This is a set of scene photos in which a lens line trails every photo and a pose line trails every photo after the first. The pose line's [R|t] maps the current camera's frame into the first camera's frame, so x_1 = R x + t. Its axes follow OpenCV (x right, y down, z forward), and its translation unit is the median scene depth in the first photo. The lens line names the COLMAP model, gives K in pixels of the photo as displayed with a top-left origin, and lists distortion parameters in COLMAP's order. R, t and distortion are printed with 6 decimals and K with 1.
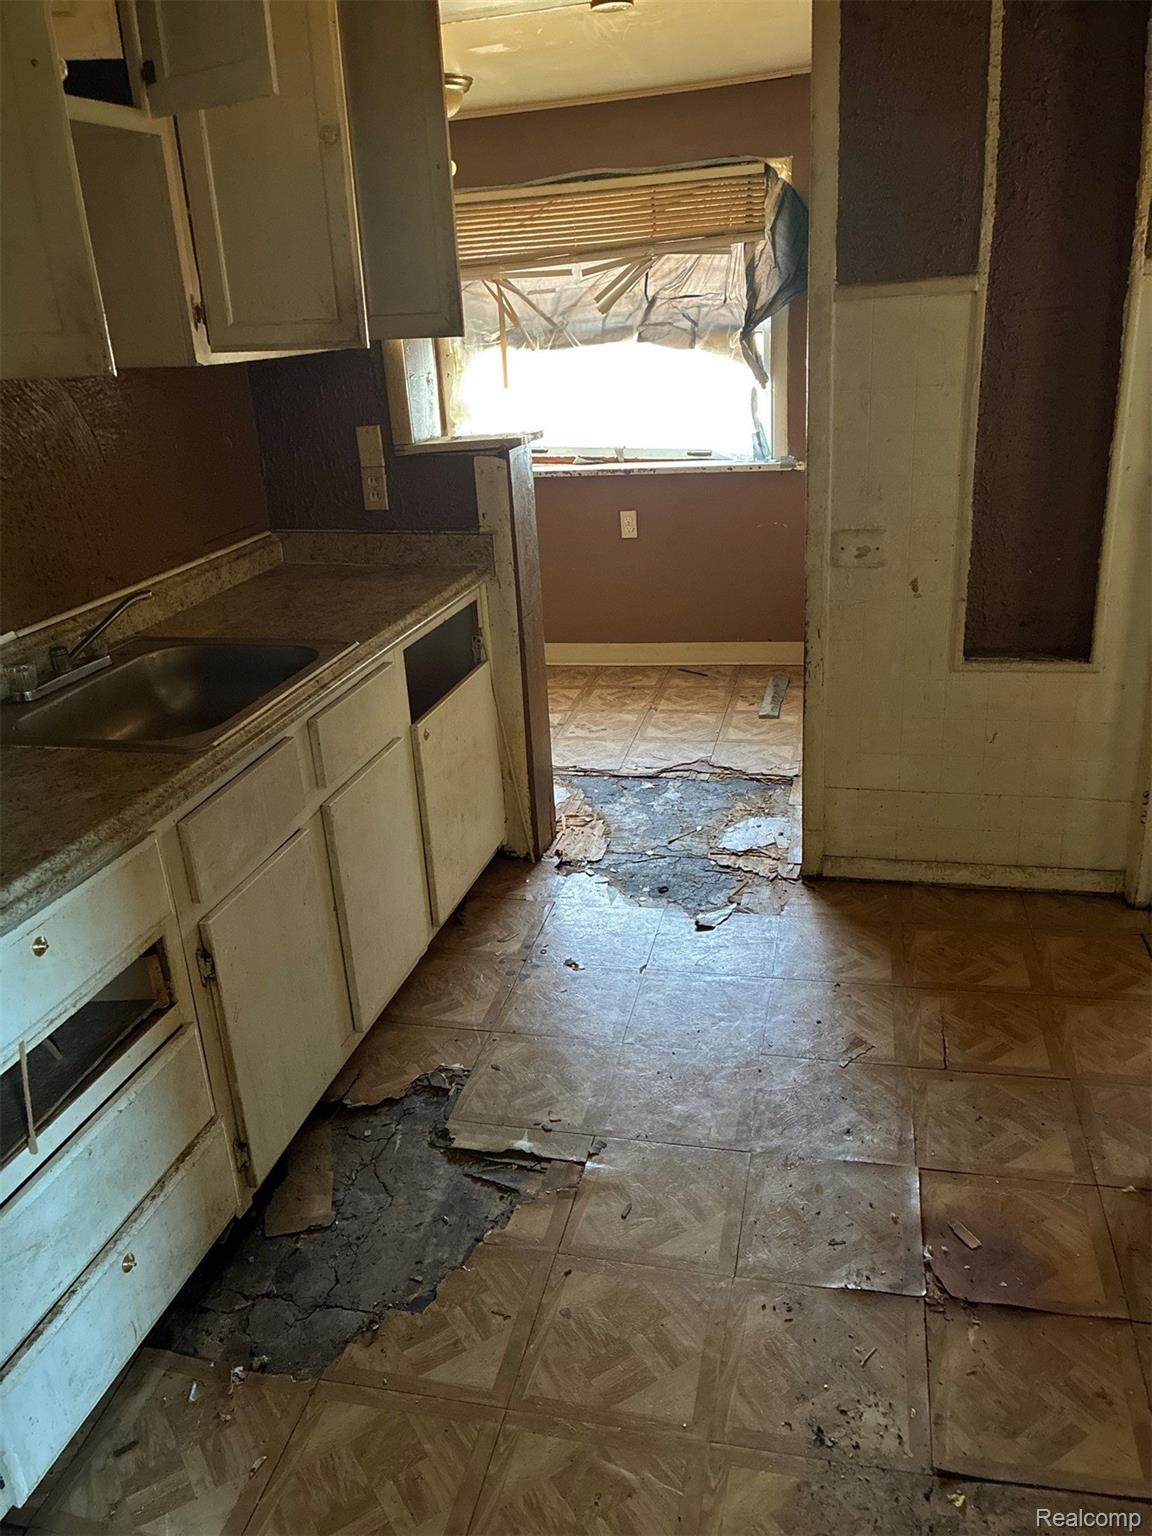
lens RADIAL K [[1184.3, 0, 570.9], [0, 1184.3, 769.3], [0, 0, 1]] dist [0.068615, -0.010643]
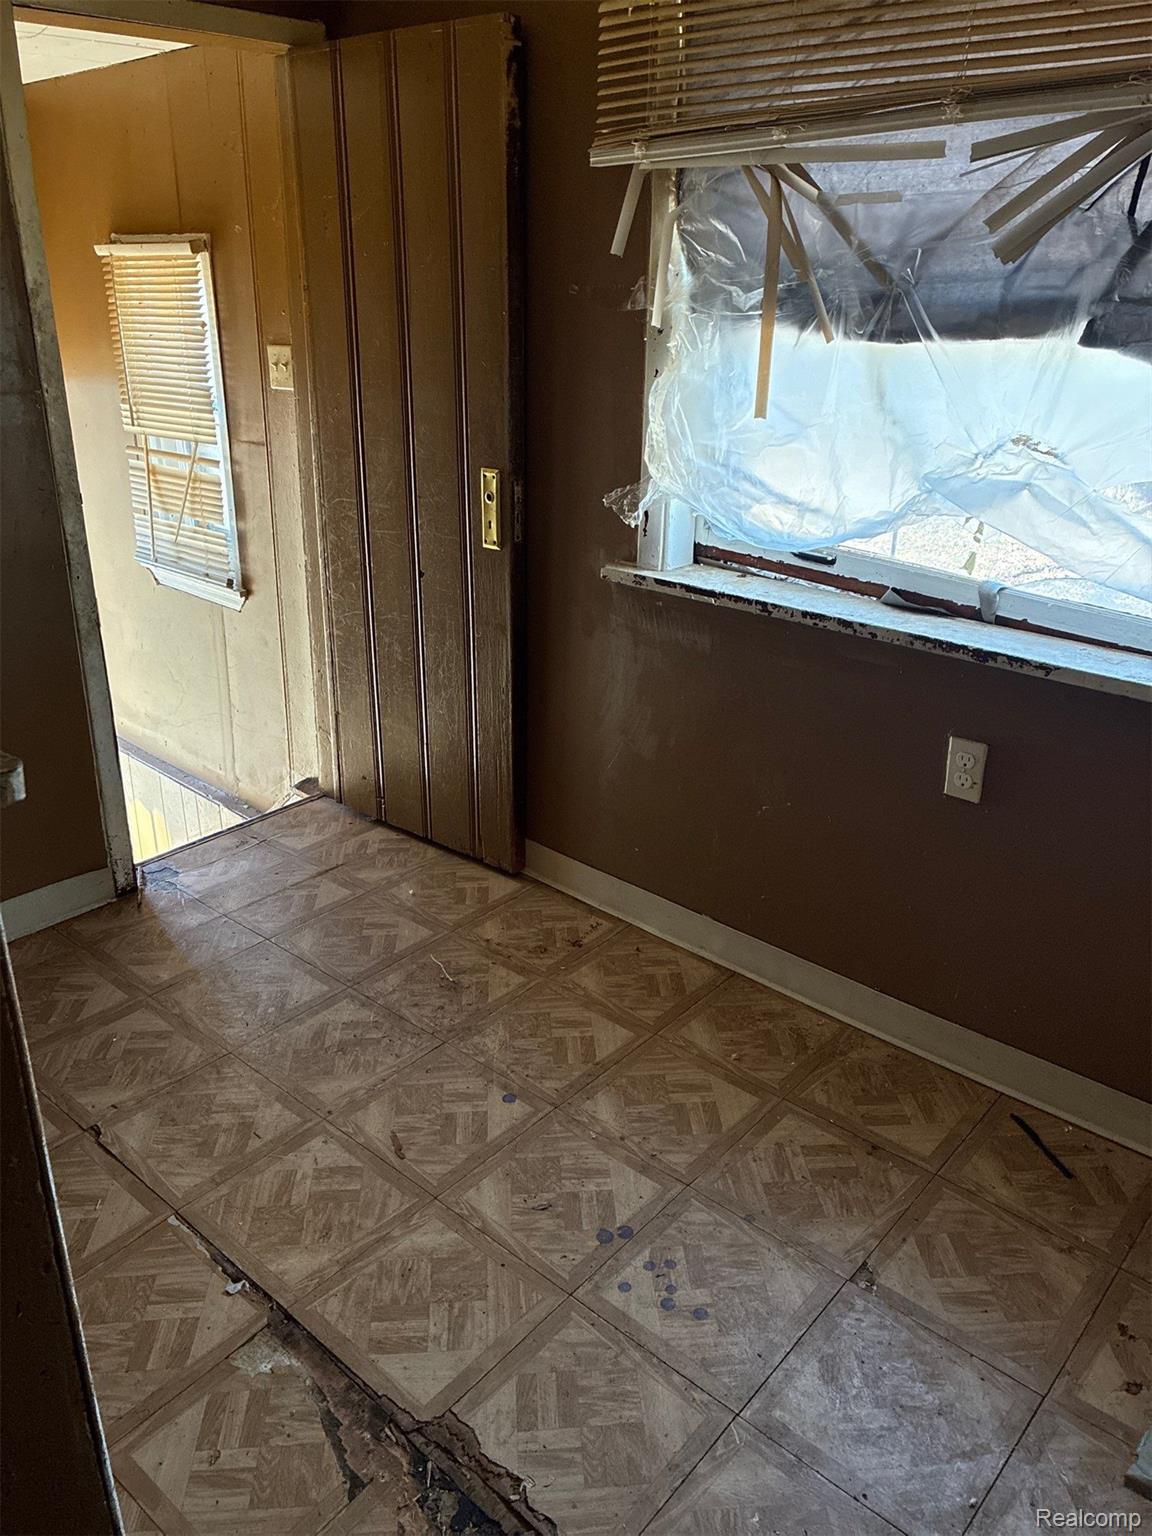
lens RADIAL K [[1184.3, 0, 575.9], [0, 1184.3, 762.2], [0, 0, 1]] dist [0.068615, -0.010643]
pose [[0.875893, 0.247938, -0.413931, 0.105627], [-0.219114, 0.968709, 0.116589, -0.235299], [0.429885, -0.011421, 0.902811, 0.575336]]
